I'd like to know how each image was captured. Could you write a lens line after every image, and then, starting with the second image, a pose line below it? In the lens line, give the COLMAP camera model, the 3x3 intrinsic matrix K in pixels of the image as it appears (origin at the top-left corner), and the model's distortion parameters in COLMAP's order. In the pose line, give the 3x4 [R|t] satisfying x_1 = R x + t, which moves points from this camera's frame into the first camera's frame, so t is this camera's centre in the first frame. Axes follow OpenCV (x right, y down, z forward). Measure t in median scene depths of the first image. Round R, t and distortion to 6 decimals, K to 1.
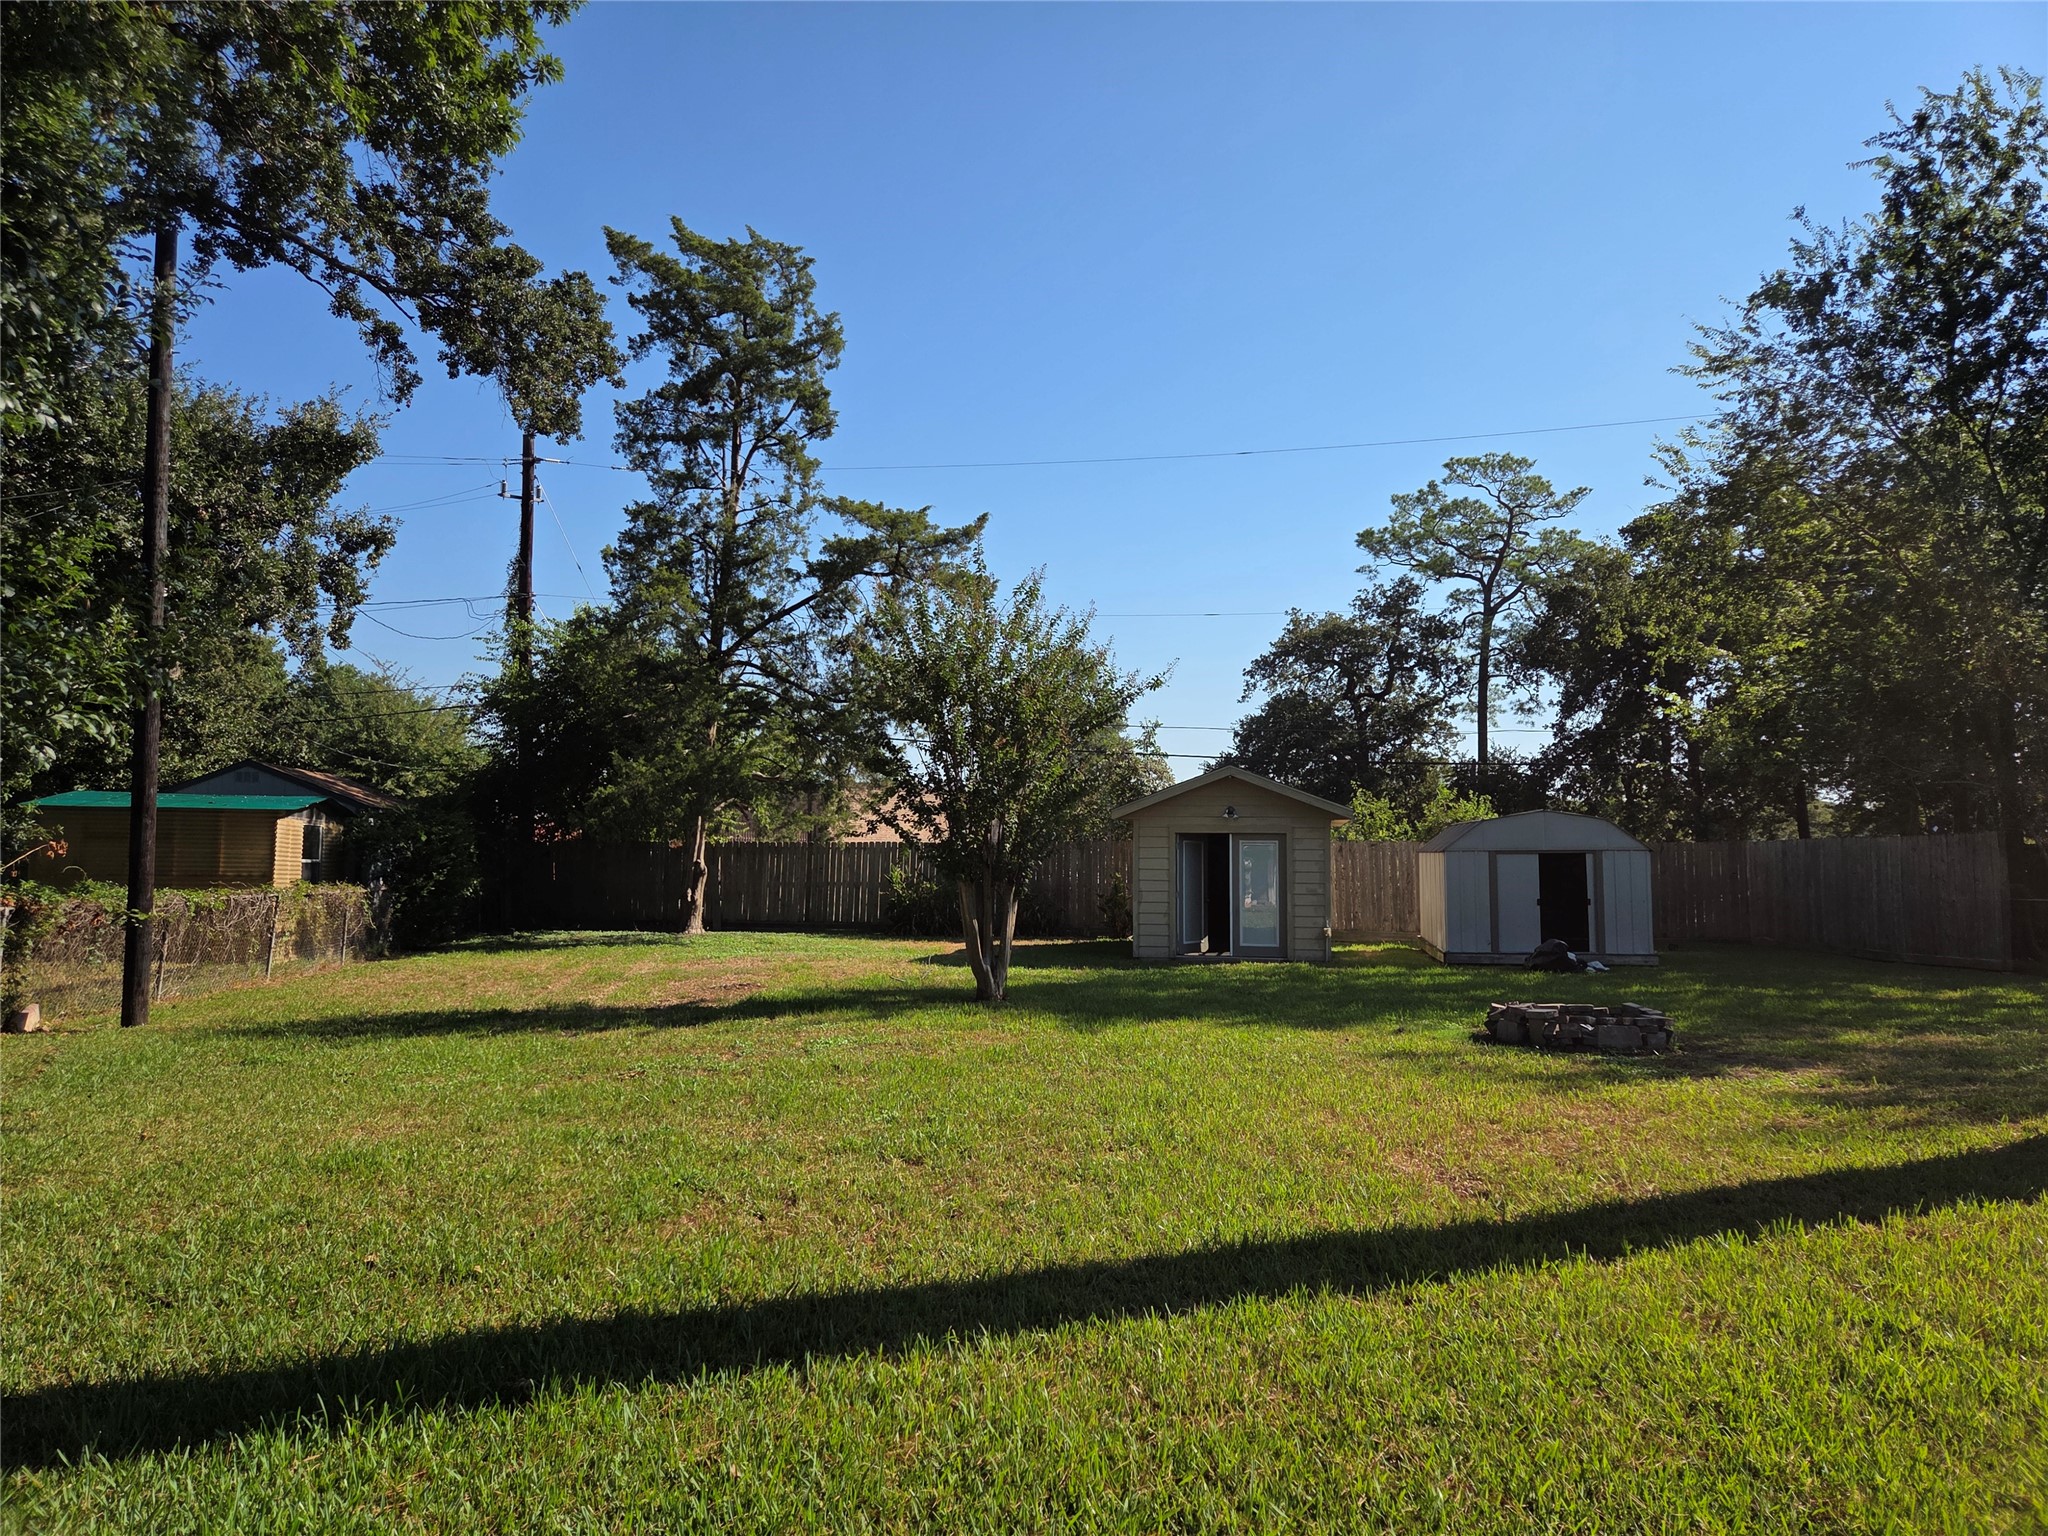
lens RADIAL K [[1377.7, 0, 1014.9], [0, 1377.7, 766.1], [0, 0, 1]] dist [0.080648, -0.081010]
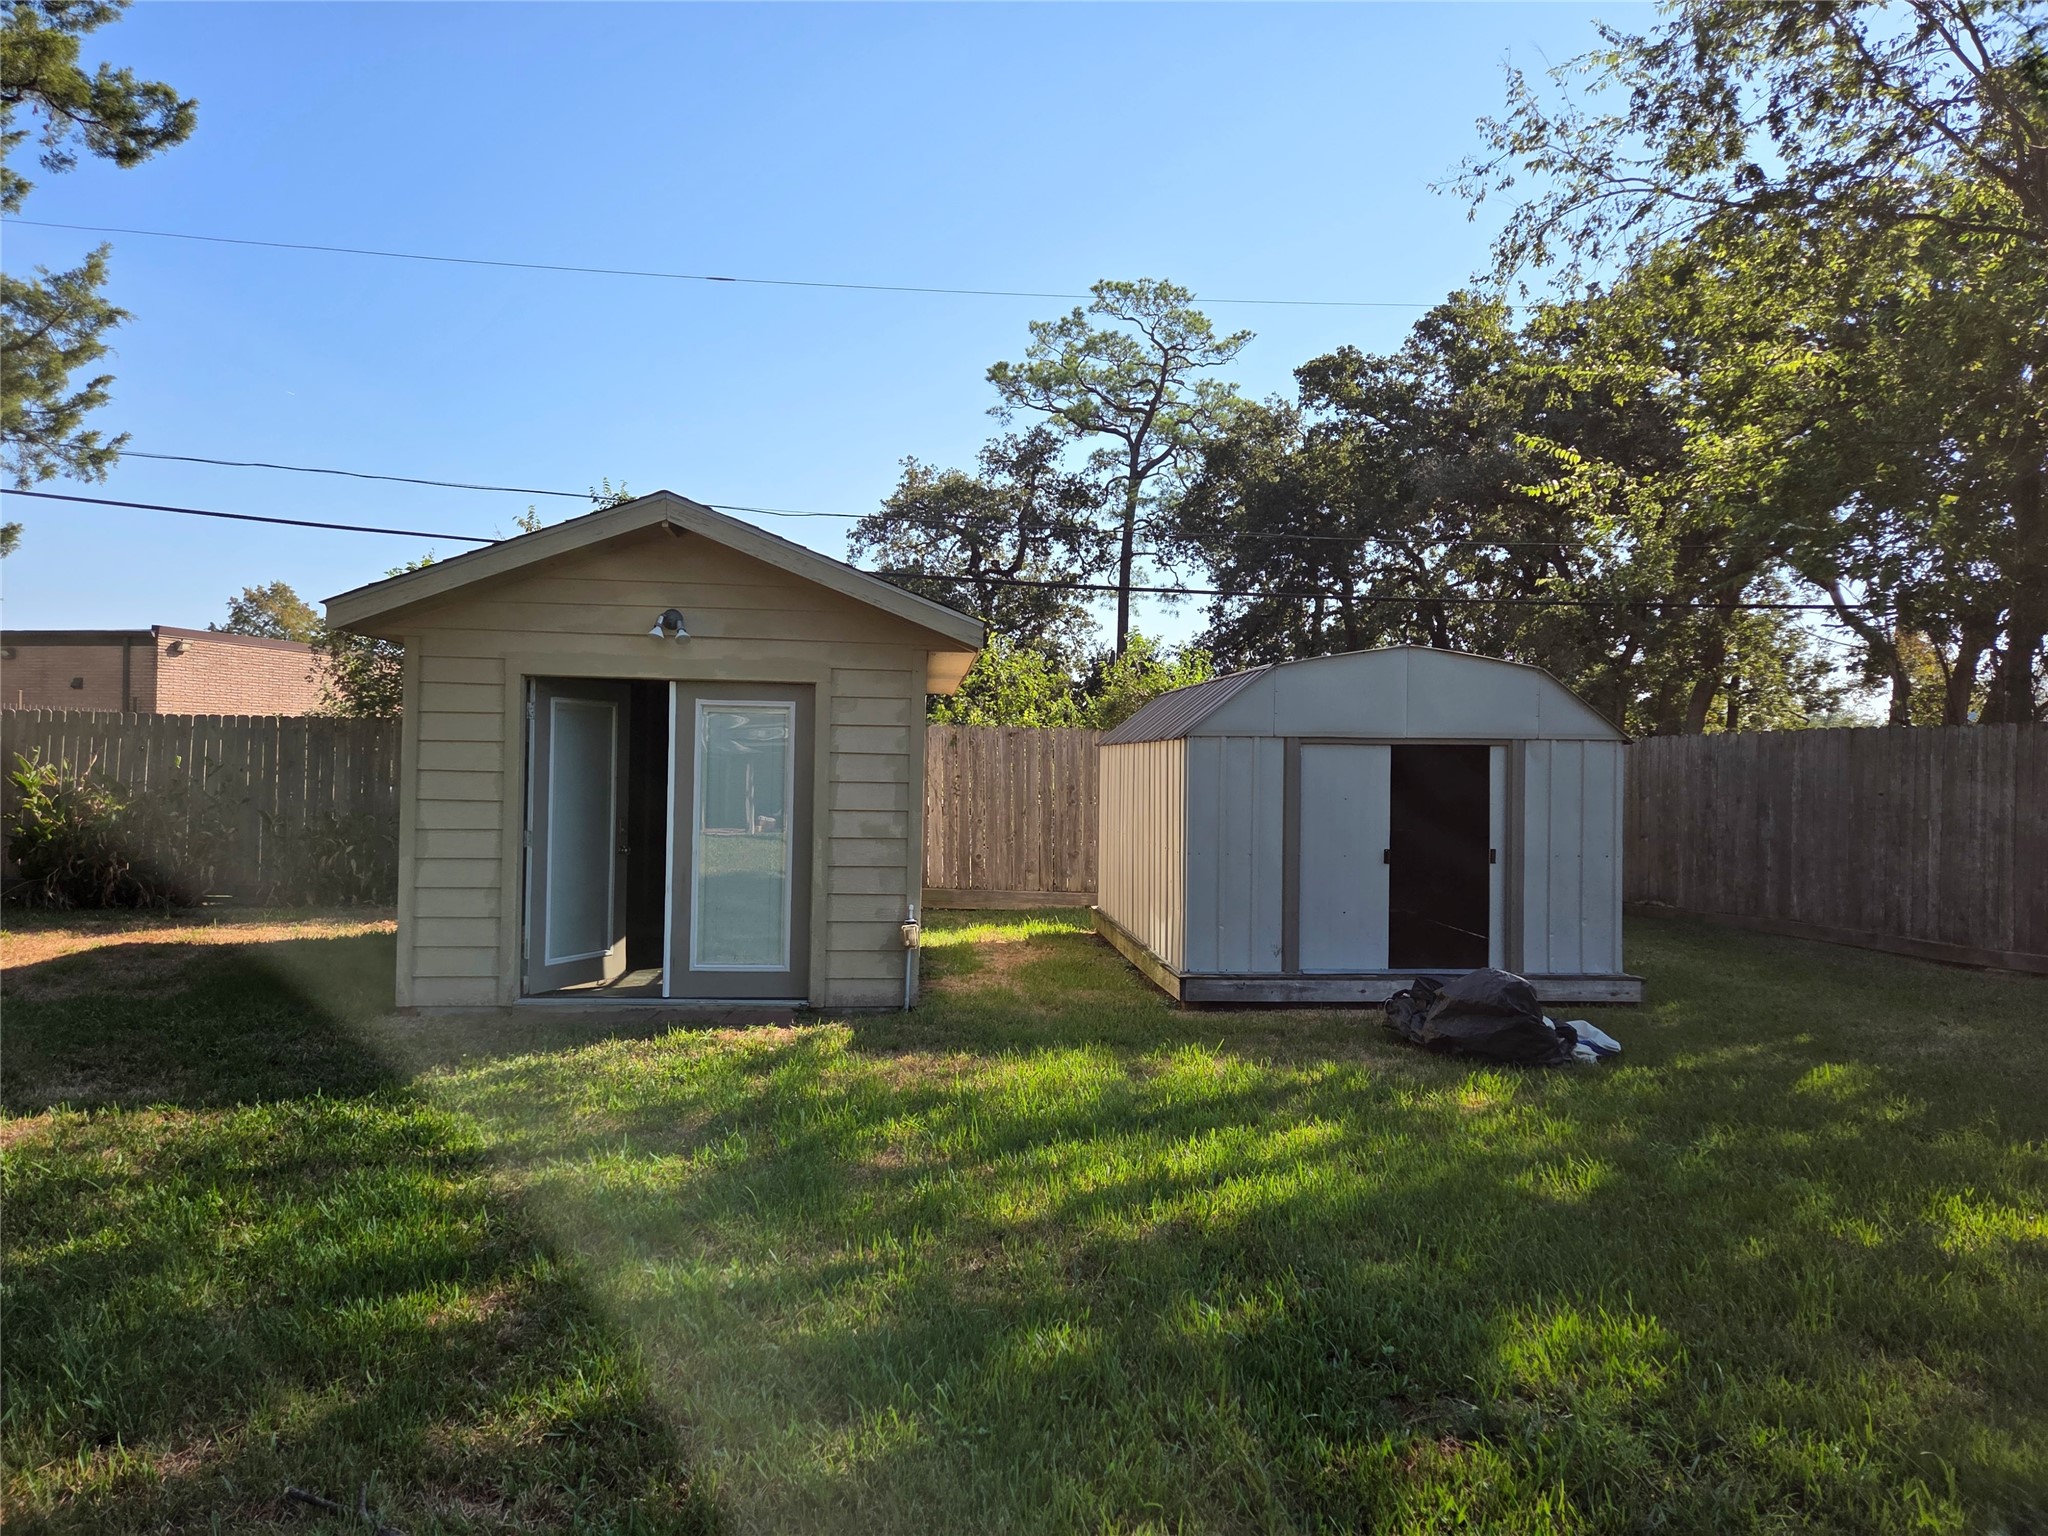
lens RADIAL K [[1377.7, 0, 1014.9], [0, 1377.7, 766.1], [0, 0, 1]] dist [0.080648, -0.081010]
pose [[0.963196, 0.015139, 0.268372, 0.048492], [-0.032734, 0.997588, 0.061208, 0.015405], [-0.266798, -0.067741, 0.961369, 0.202656]]
